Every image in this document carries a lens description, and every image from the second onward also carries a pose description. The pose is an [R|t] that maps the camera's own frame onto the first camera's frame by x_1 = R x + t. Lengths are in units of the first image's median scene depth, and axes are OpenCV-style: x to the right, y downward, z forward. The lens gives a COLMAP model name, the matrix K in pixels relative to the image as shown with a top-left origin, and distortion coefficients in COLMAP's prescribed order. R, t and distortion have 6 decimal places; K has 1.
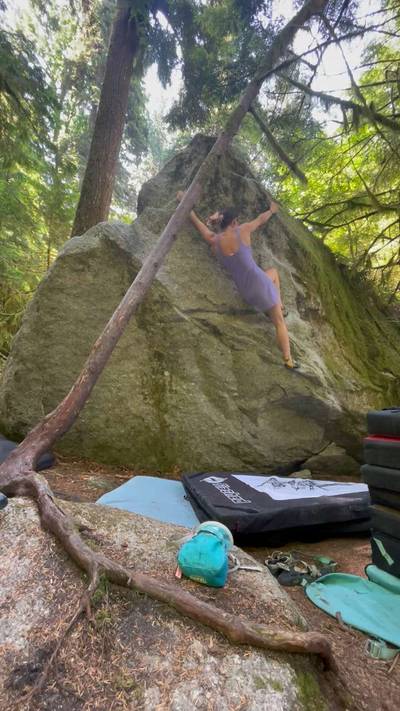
lens RADIAL K [[327.0, 0, 203.1], [0, 327.0, 351.3], [0, 0, 1]] dist [0.004023, 0.001007]
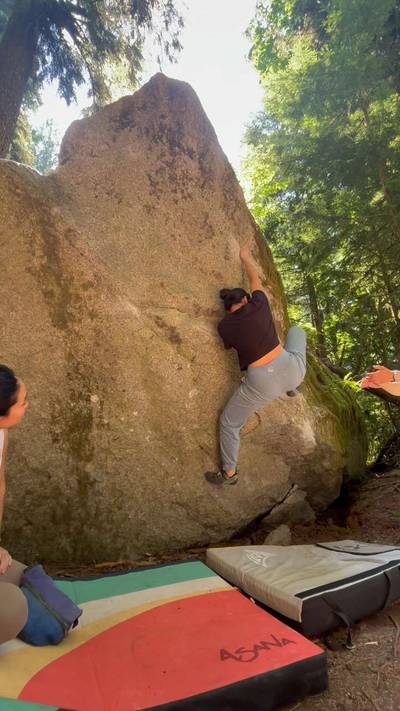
lens RADIAL K [[327.0, 0, 200.7], [0, 327.0, 353.7], [0, 0, 1]] dist [0.004023, 0.001007]
pose [[0.941205, 0.033297, 0.336191, -0.134991], [0.016323, 0.989487, -0.143700, 0.076270], [-0.337442, 0.140739, 0.930766, 0.308720]]
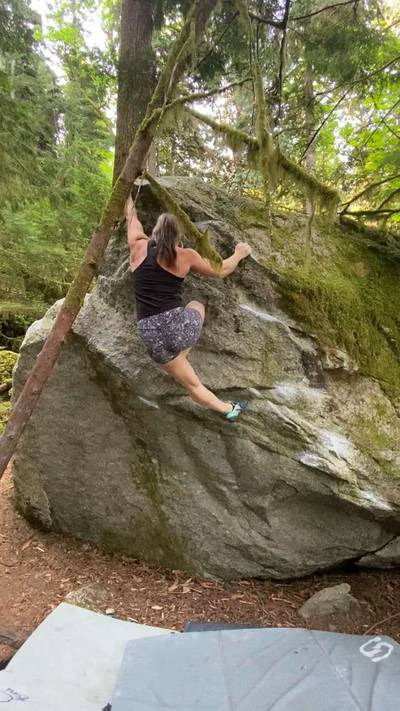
lens RADIAL K [[391.0, 0, 201.5], [0, 391.0, 349.2], [0, 0, 1]] dist [0.010755, -0.004102]
pose [[0.938470, -0.097479, -0.331319, 0.366599], [0.123898, 0.990508, 0.059521, -0.265217], [0.322372, -0.096908, 0.941639, 0.113662]]
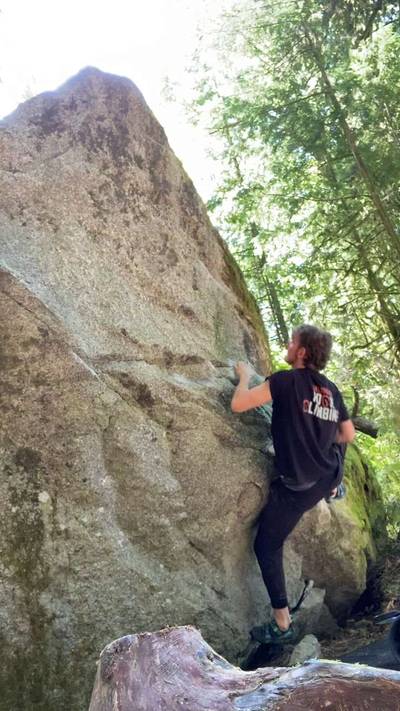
lens RADIAL K [[524.5, 0, 201.8], [0, 524.5, 356.4], [0, 0, 1]] dist [0.053846, -0.029649]
pose [[0.862495, -0.022765, 0.505553, -0.295079], [0.152876, 0.964036, -0.217403, 0.072842], [-0.482422, 0.264796, 0.834956, 0.206755]]
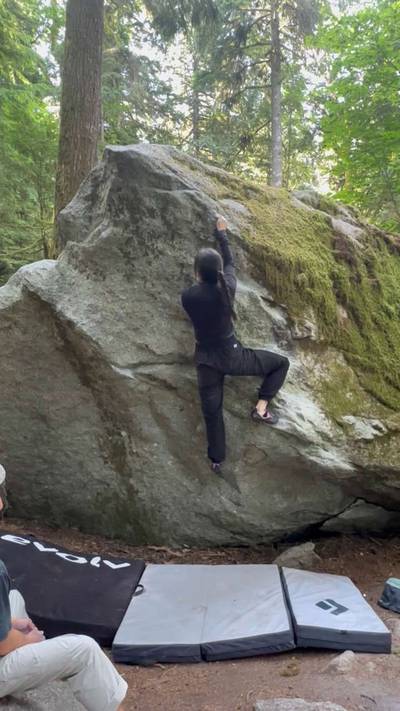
lens RADIAL K [[454.2, 0, 202.0], [0, 454.2, 348.6], [0, 0, 1]] dist [0.007479, -0.004252]
pose [[0.971060, -0.086428, -0.222648, 0.357222], [0.110068, 0.989274, 0.096033, -0.235480], [0.211960, -0.117761, 0.970157, -0.053162]]
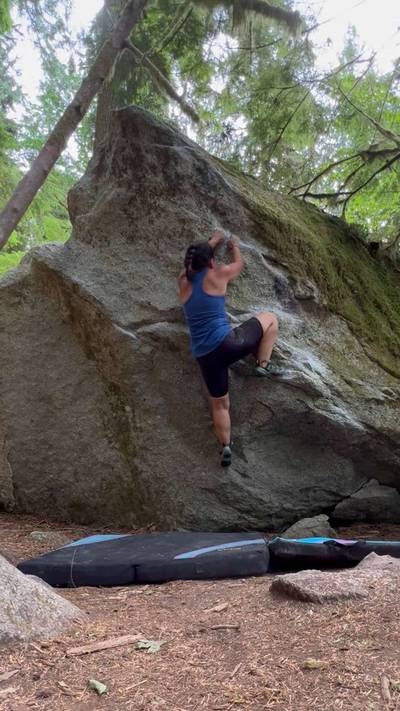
lens RADIAL K [[391.0, 0, 195.4], [0, 391.0, 413.3], [0, 0, 1]] dist [0.010755, -0.004102]
pose [[0.960578, -0.130000, -0.245745, 0.294132], [0.123841, 0.991478, -0.040423, 0.141087], [0.248905, 0.008396, 0.968491, 0.084417]]
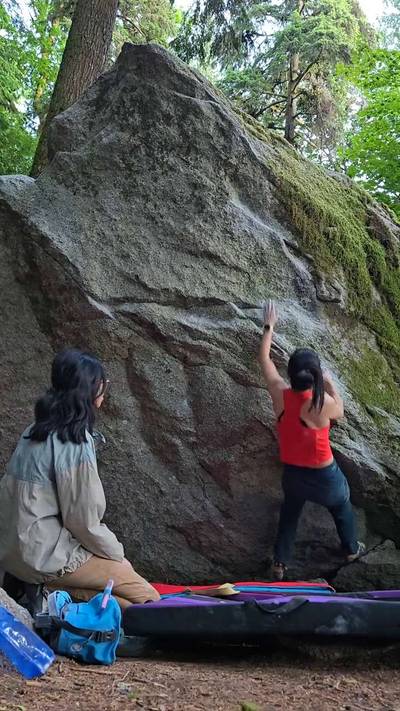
lens RADIAL K [[584.2, 0, 210.0], [0, 584.2, 349.6], [0, 0, 1]] dist [0.033760, -0.014140]
pose [[0.990512, -0.013042, -0.136805, 0.277605], [-0.007241, 0.989151, -0.146724, 0.124807], [0.137234, 0.146322, 0.979672, -0.068224]]
